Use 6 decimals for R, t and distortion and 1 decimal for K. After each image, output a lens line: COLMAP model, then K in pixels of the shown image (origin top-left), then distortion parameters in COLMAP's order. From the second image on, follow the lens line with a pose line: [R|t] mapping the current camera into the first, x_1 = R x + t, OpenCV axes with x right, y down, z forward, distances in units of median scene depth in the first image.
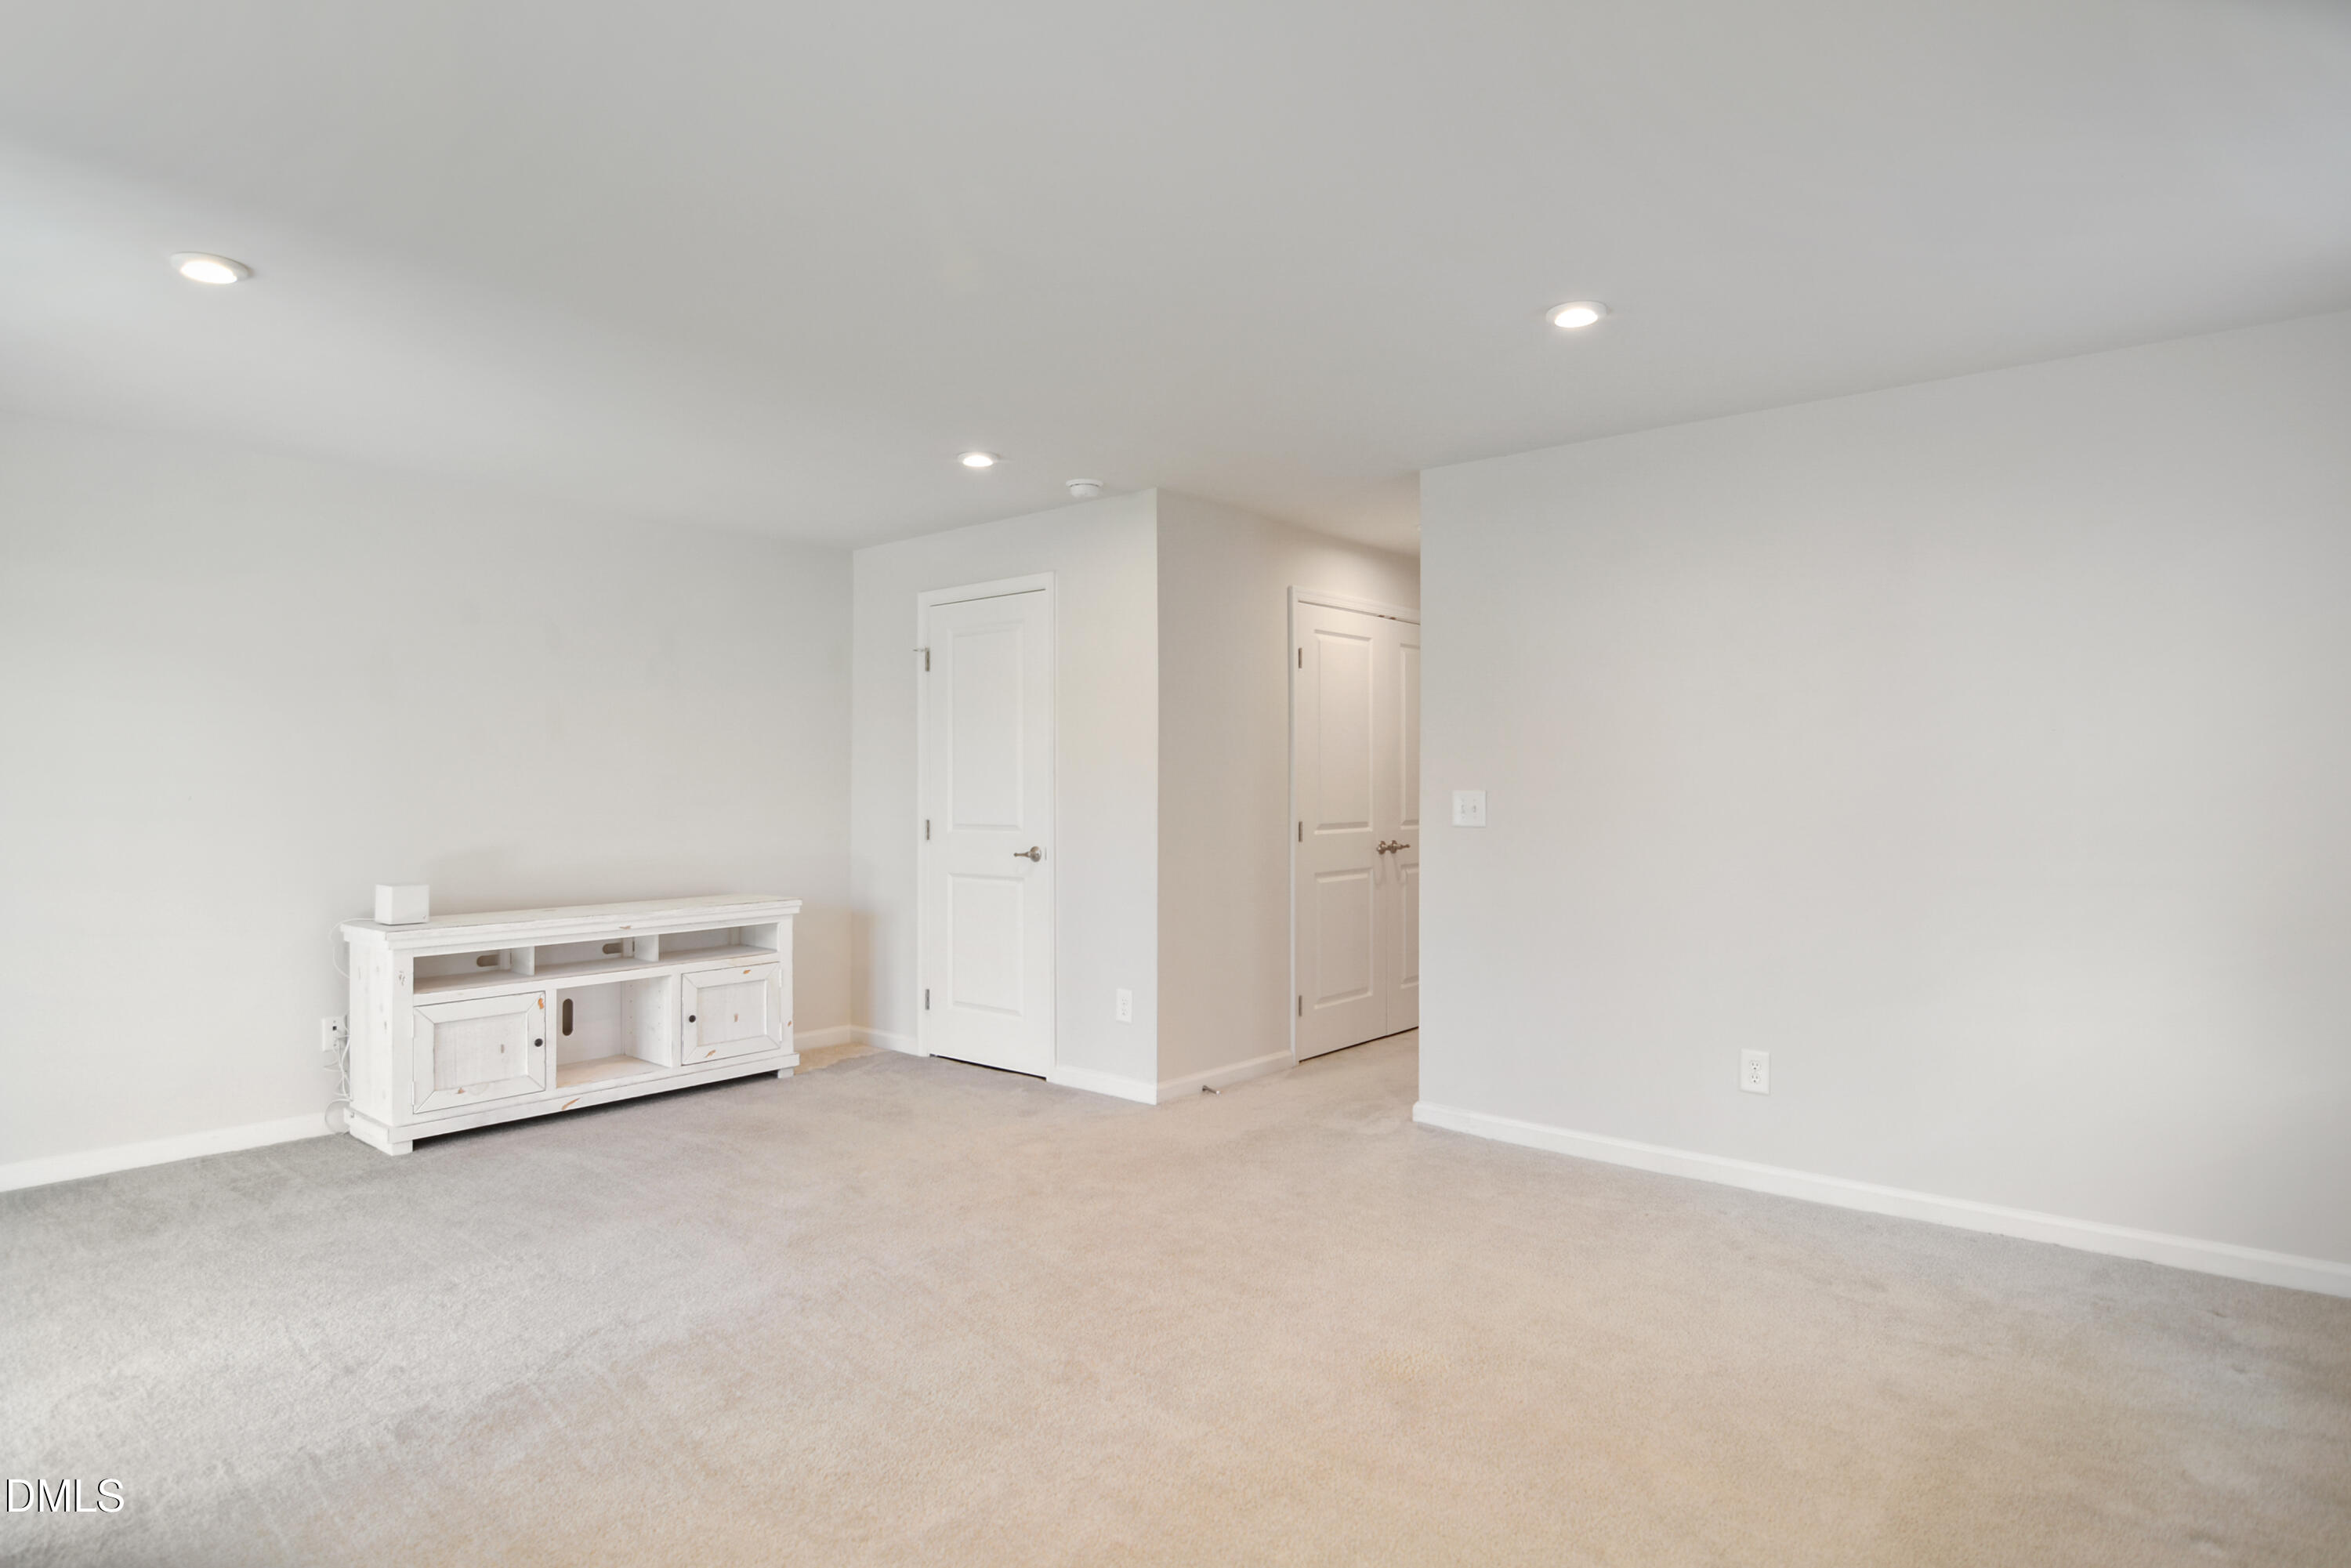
lens RADIAL K [[1274.5, 0, 1175.5], [0, 1274.5, 784.0], [0, 0, 1]] dist [-0.000069, -0.000309]
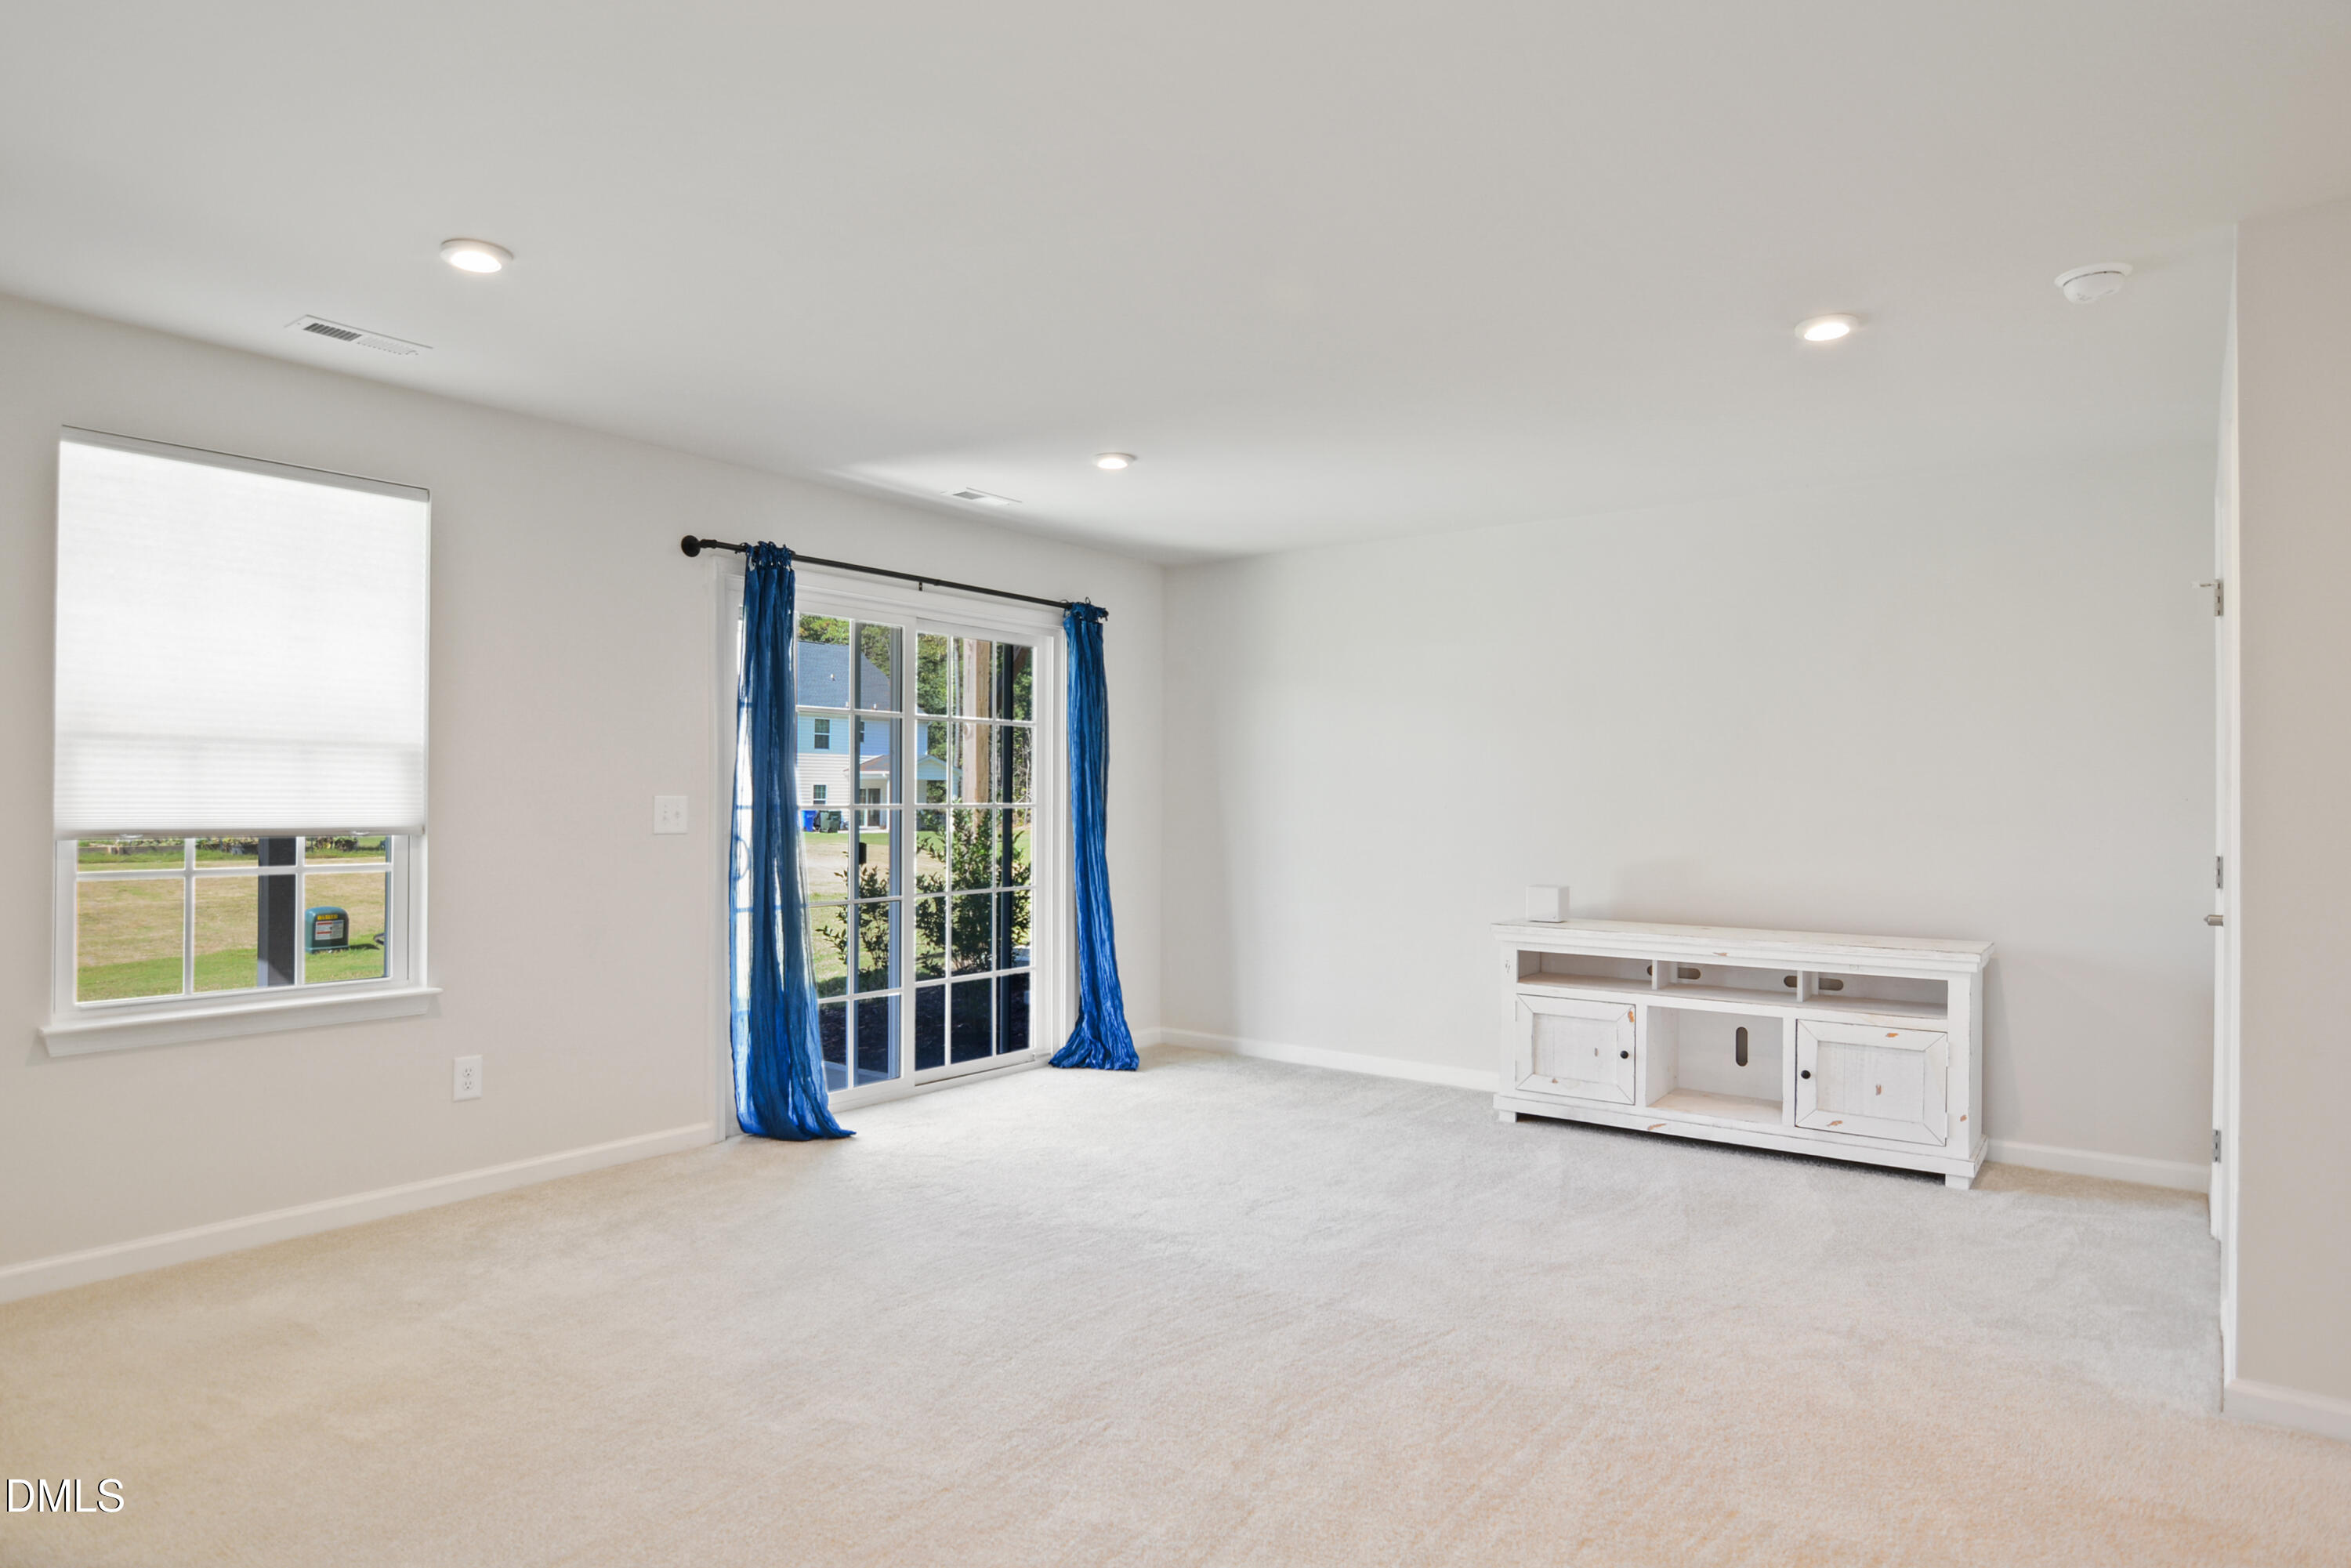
lens RADIAL K [[1352.3, 0, 1175.5], [0, 1352.3, 784.0], [0, 0, 1]] dist [0.000712, 0.000011]
pose [[0.051657, -0.014483, -0.998560, 0.545462], [0.000250, 0.999895, -0.014489, 0.005390], [0.998665, 0.000499, 0.051655, 0.590931]]
